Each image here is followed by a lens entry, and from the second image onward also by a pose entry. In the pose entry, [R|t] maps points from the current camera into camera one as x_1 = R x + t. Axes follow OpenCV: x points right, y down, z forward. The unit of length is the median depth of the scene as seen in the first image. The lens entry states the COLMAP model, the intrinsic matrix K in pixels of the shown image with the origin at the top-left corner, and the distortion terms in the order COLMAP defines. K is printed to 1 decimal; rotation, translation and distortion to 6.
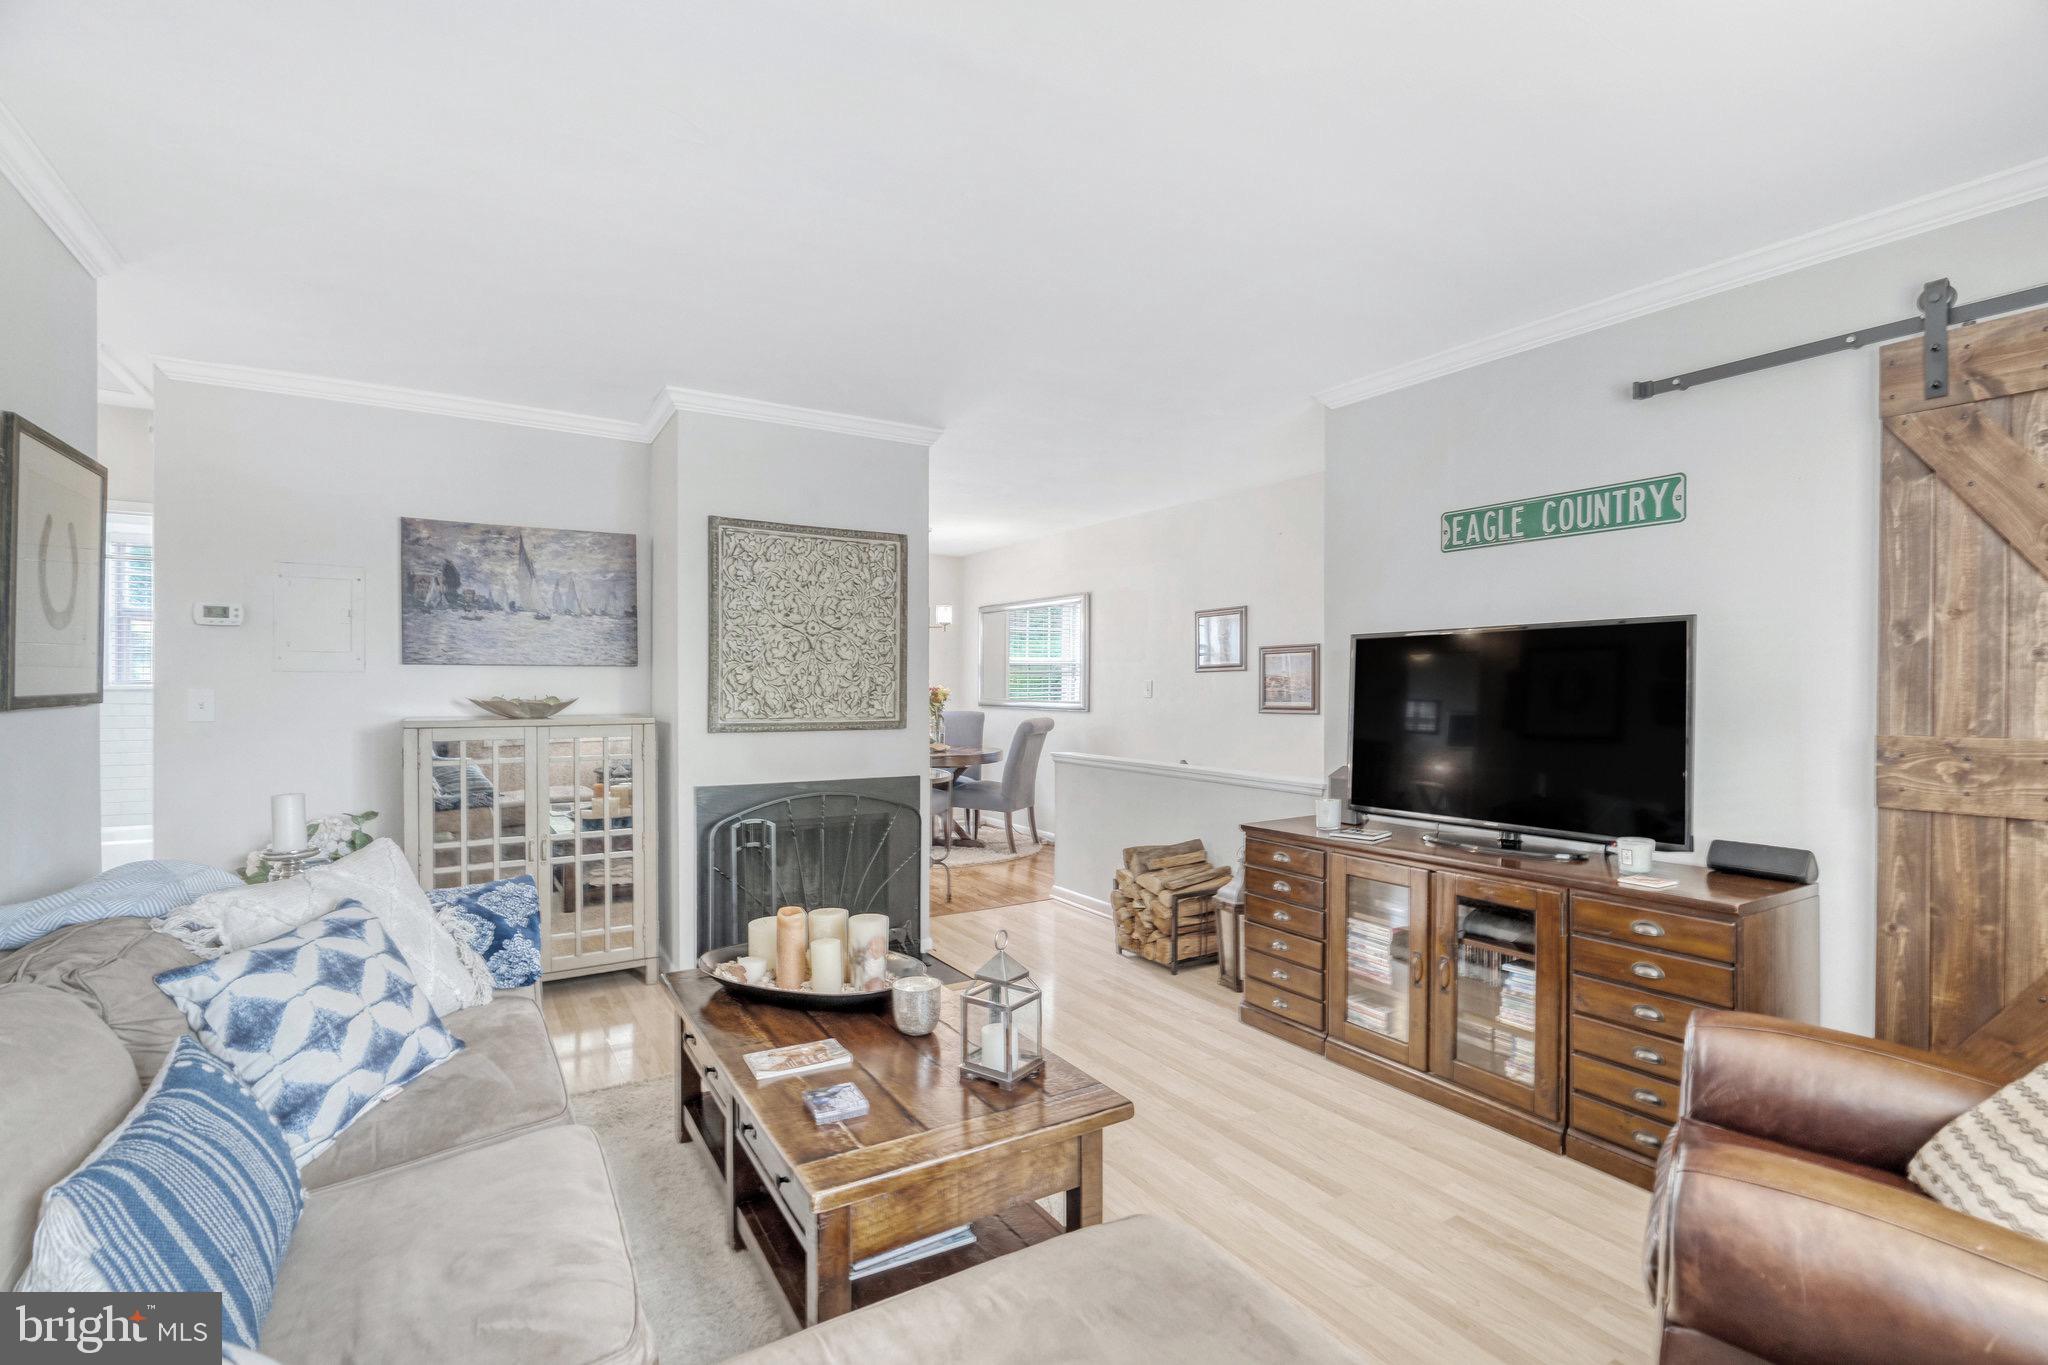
lens RADIAL K [[946.3, 0, 1024.5], [0, 946.3, 687.7], [0, 0, 1]] dist [-0.002553, -0.000220]
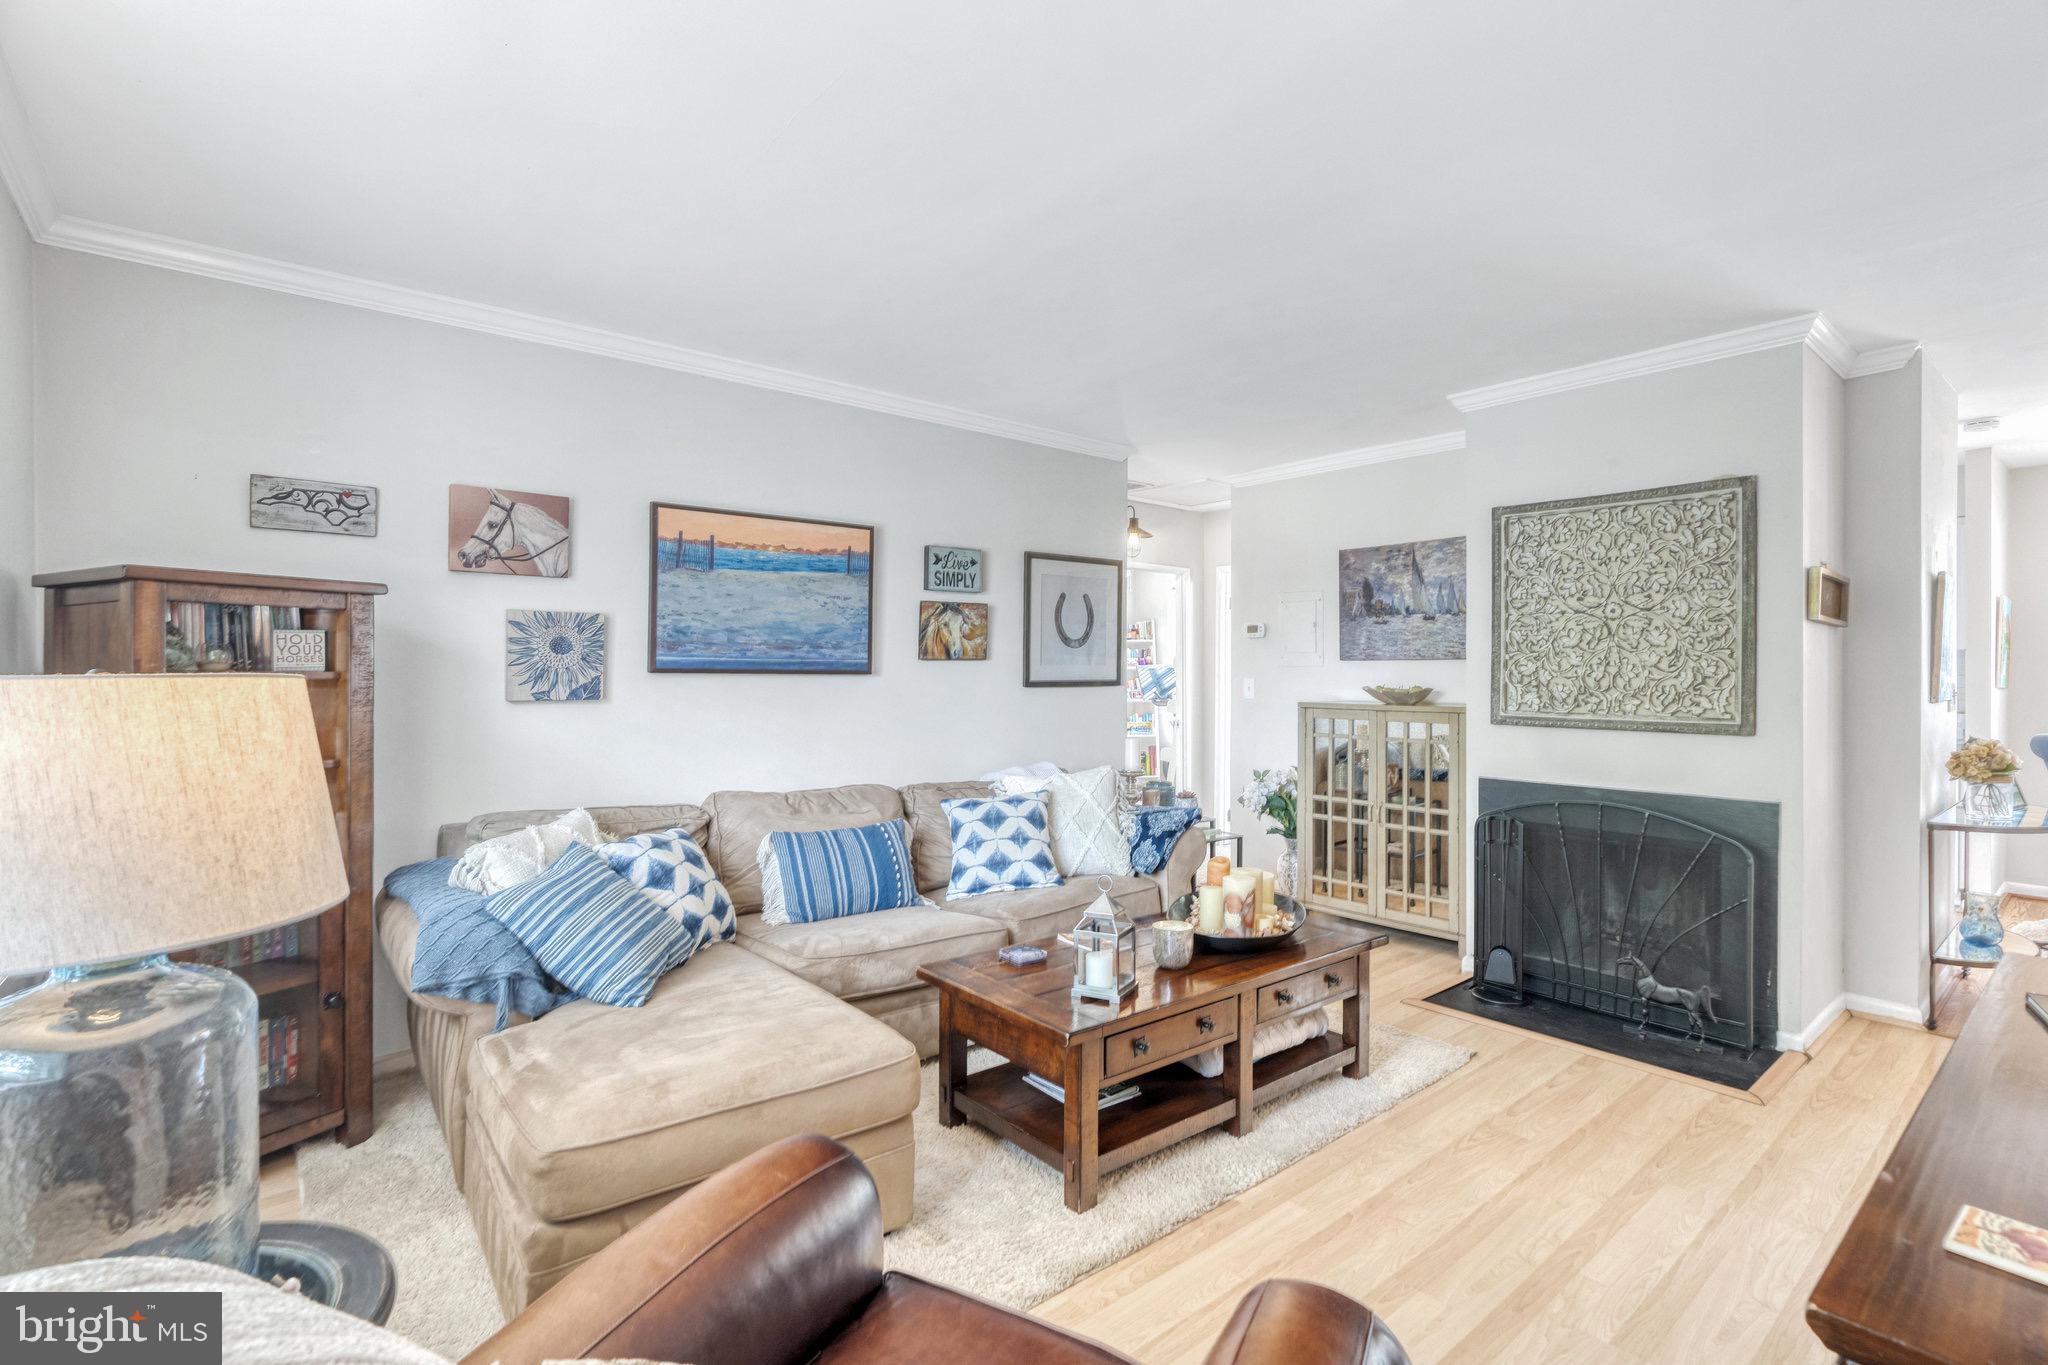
lens RADIAL K [[971.1, 0, 1028.4], [0, 971.1, 675.6], [0, 0, 1]] dist [-0.001150, 0.000034]
pose [[0.142490, -0.001098, -0.989796, 0.598497], [-0.006587, 0.999976, -0.002058, 0.001501], [0.989774, 0.006813, 0.142480, 0.355615]]
